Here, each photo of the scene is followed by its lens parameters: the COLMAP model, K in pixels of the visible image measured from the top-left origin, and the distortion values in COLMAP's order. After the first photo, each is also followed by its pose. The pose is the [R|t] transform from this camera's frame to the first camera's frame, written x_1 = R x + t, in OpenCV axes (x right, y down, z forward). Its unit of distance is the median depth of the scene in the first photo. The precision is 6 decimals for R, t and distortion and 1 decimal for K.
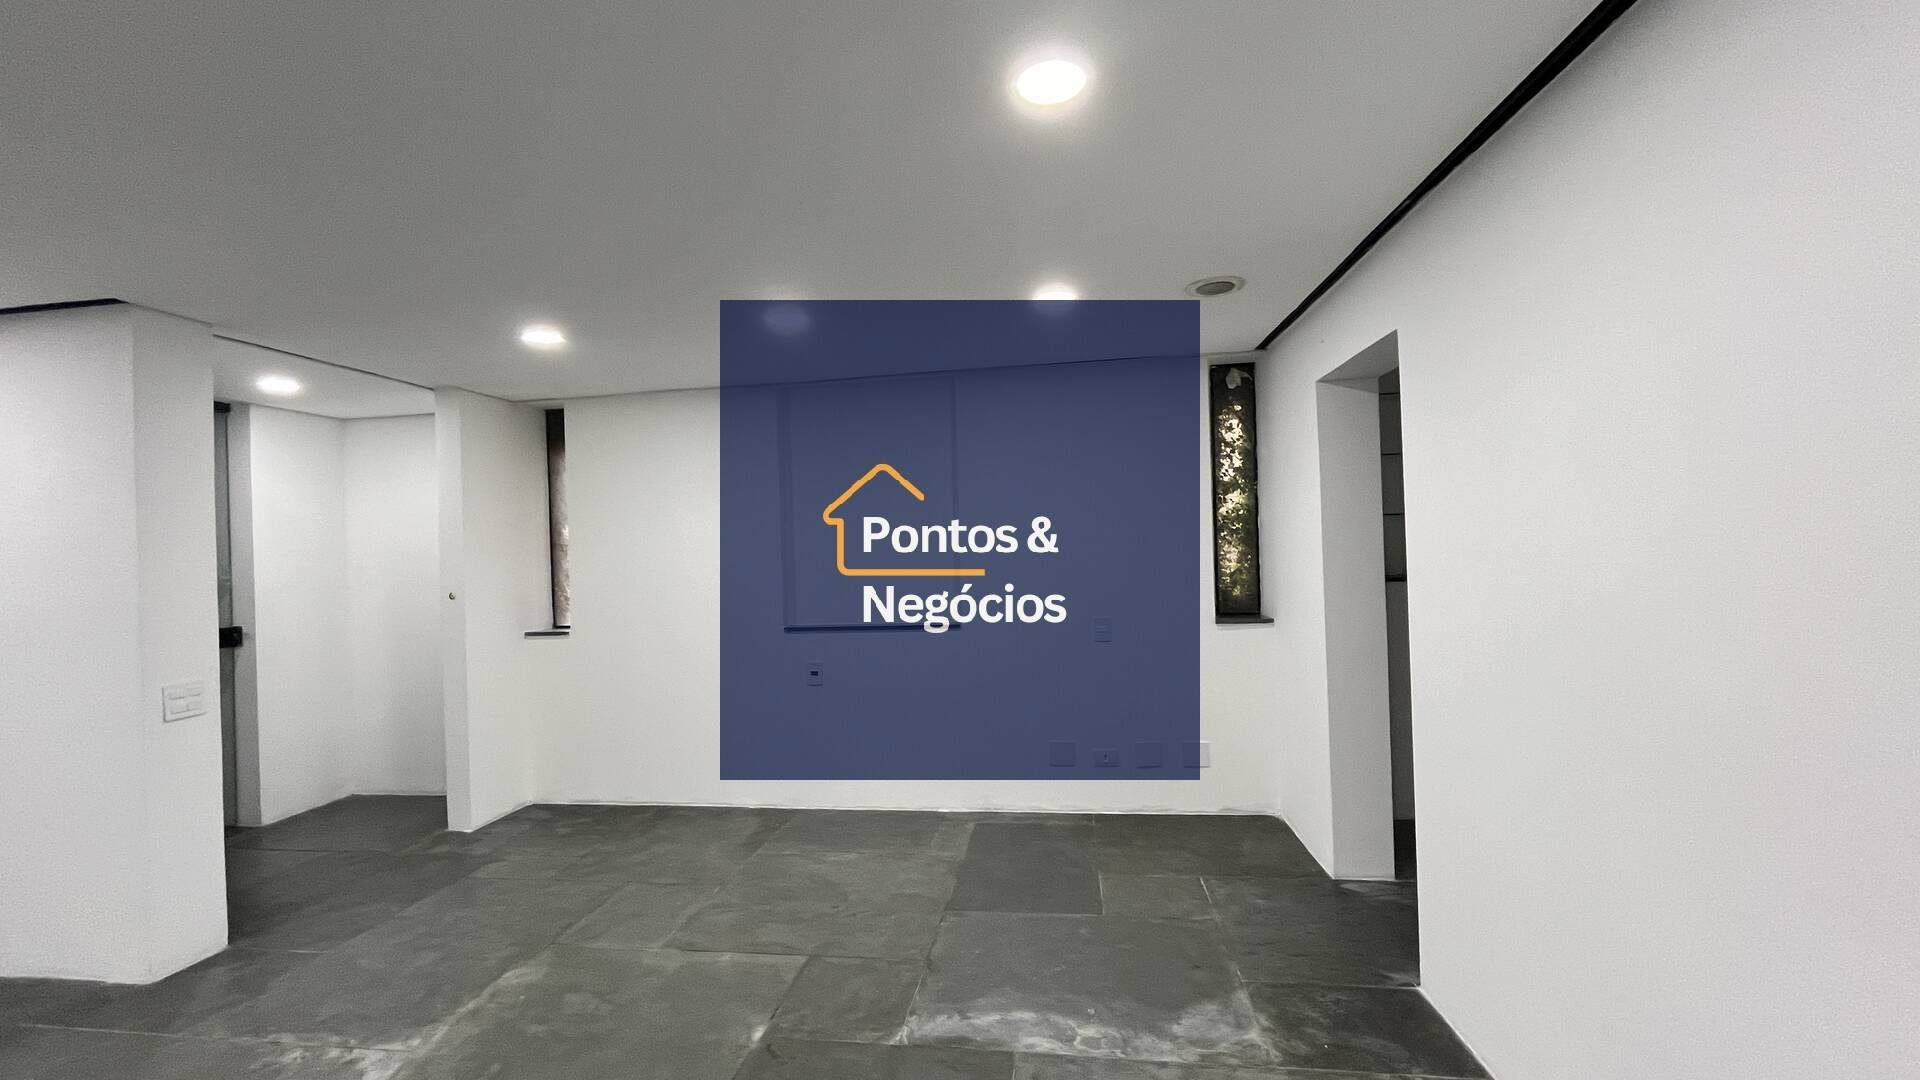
lens RADIAL K [[777.4, 0, 960.0], [0, 777.4, 540.0], [0, 0, 1]] dist [-0.001653, -0.000139]
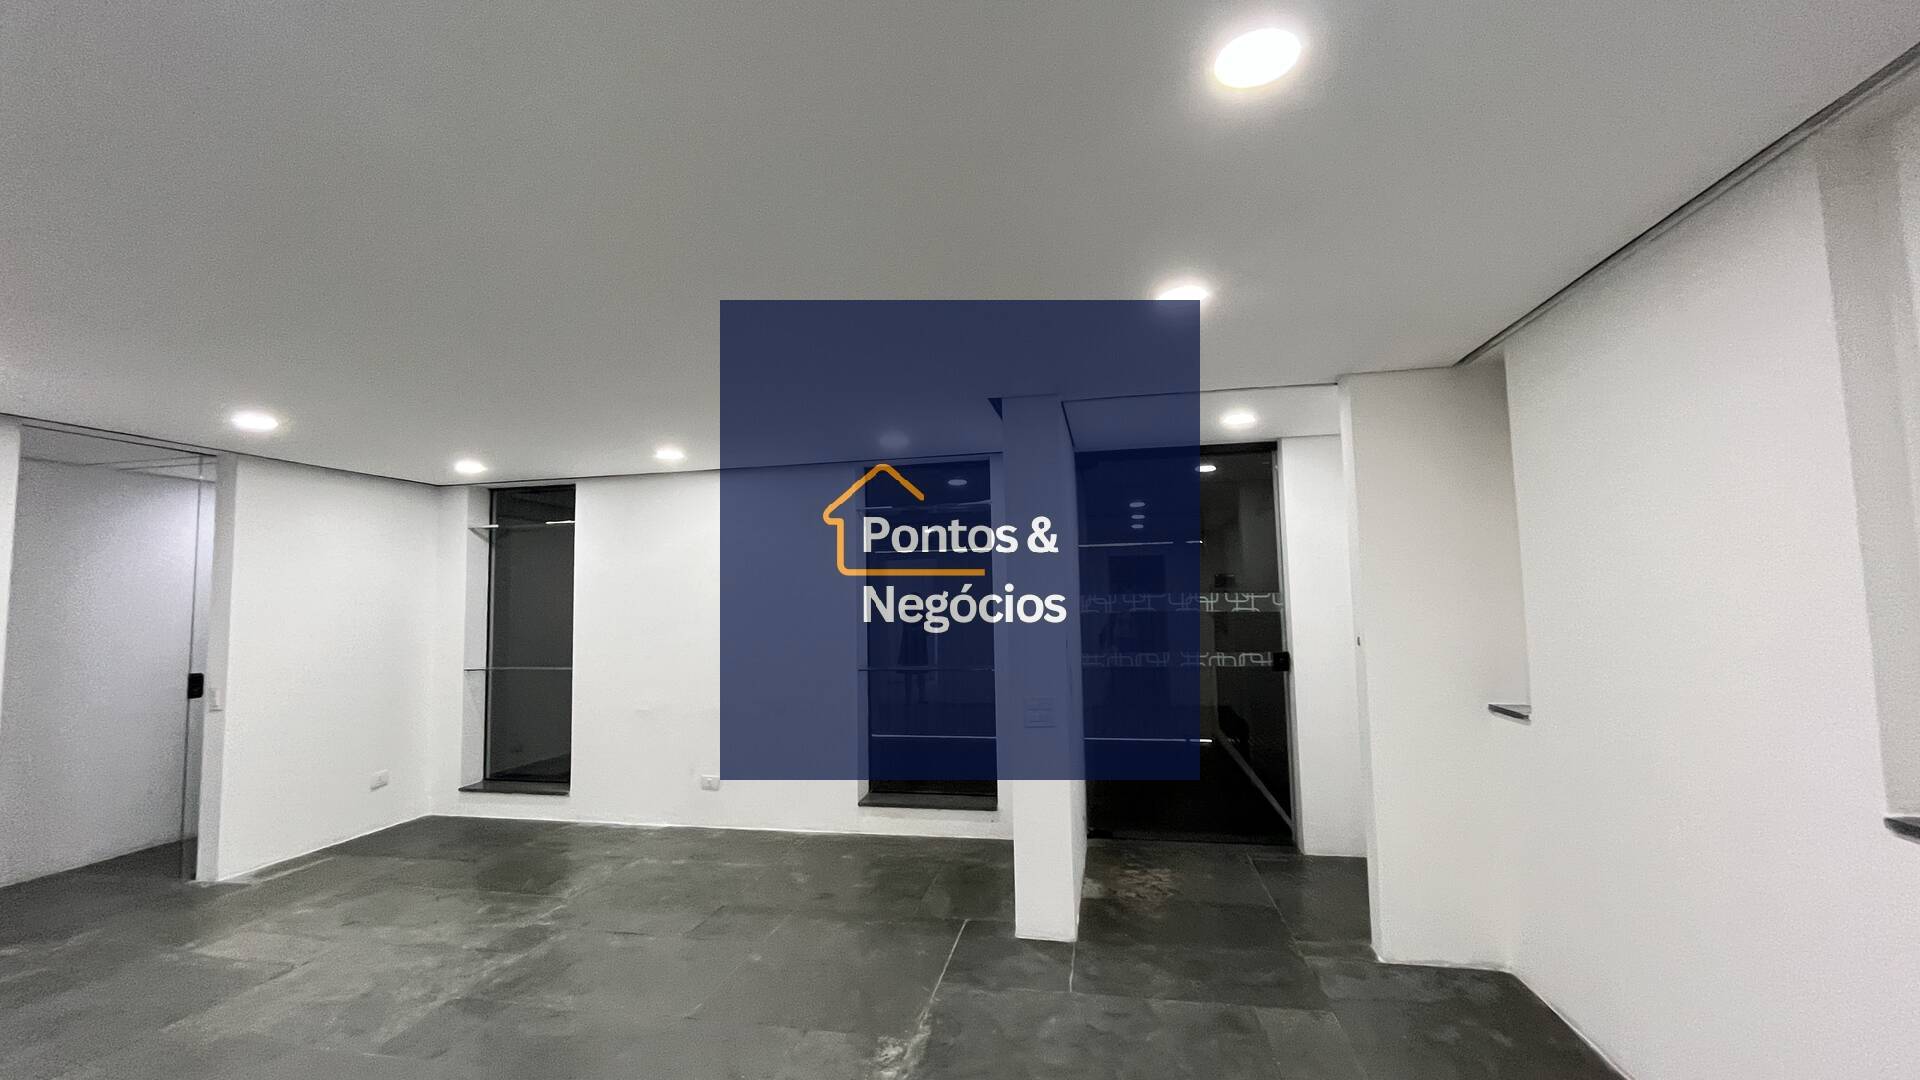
lens RADIAL K [[768.4, 0, 956.2], [0, 768.4, 546.8], [0, 0, 1]] dist [-0.013142, 0.000006]
pose [[-0.049526, -0.042725, -0.997859, 0.197322], [0.024147, 0.998741, -0.043961, 0.003040], [0.998481, -0.026272, -0.048432, 0.958516]]
